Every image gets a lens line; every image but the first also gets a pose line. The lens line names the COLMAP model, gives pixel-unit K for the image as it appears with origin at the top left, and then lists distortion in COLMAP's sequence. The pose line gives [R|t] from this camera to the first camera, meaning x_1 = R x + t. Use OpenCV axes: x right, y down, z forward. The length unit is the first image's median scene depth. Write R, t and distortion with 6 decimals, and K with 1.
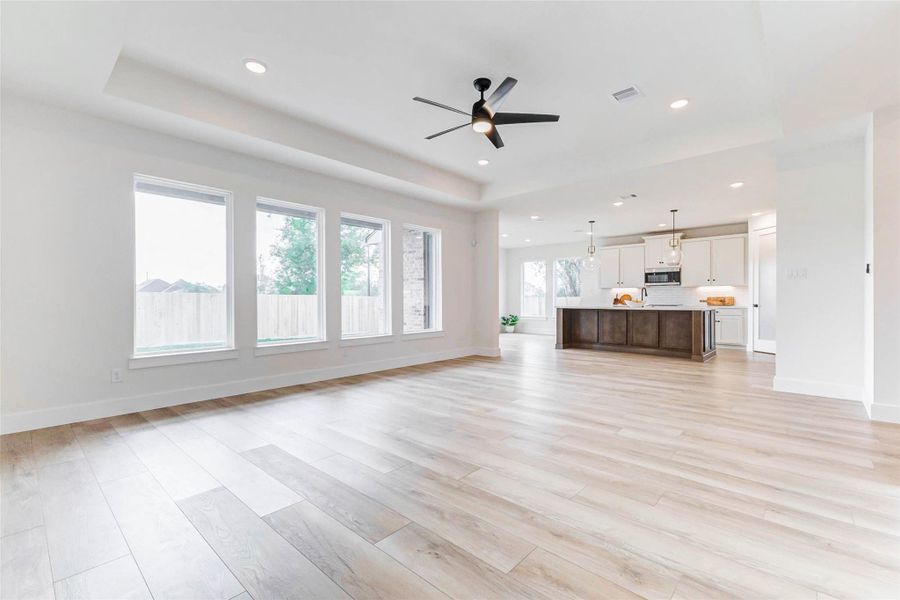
lens RADIAL K [[393.2, 0, 450.0], [0, 393.2, 300.0], [0, 0, 1]] dist [0.000278, 0.000242]
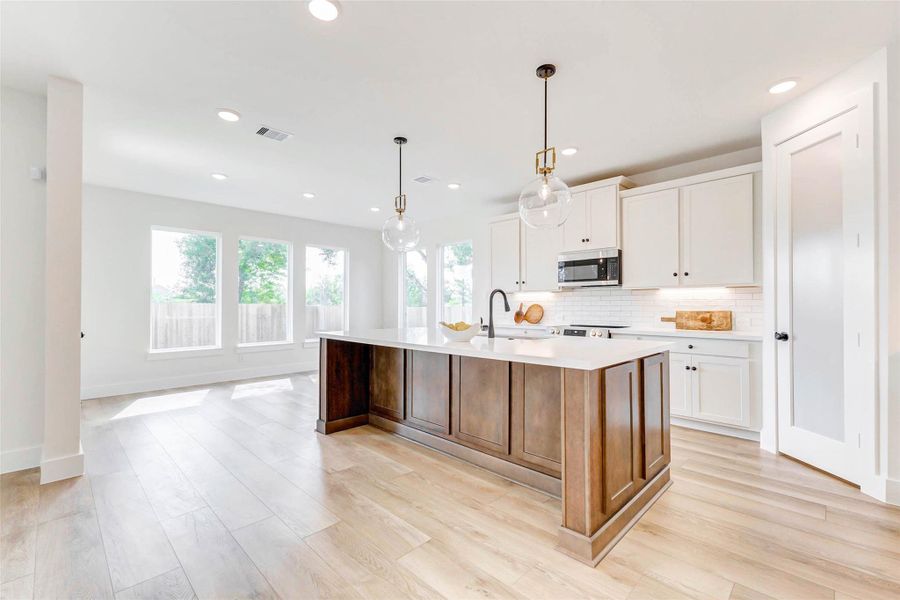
lens RADIAL K [[384.7, 0, 467.1], [0, 384.7, 301.3], [0, 0, 1]] dist [0.000501, 0.000136]
pose [[0.999866, 0.000568, -0.016379, 0.441545], [-0.000781, 0.999916, -0.012965, -0.013749], [0.016370, 0.012976, 0.999782, 0.574521]]
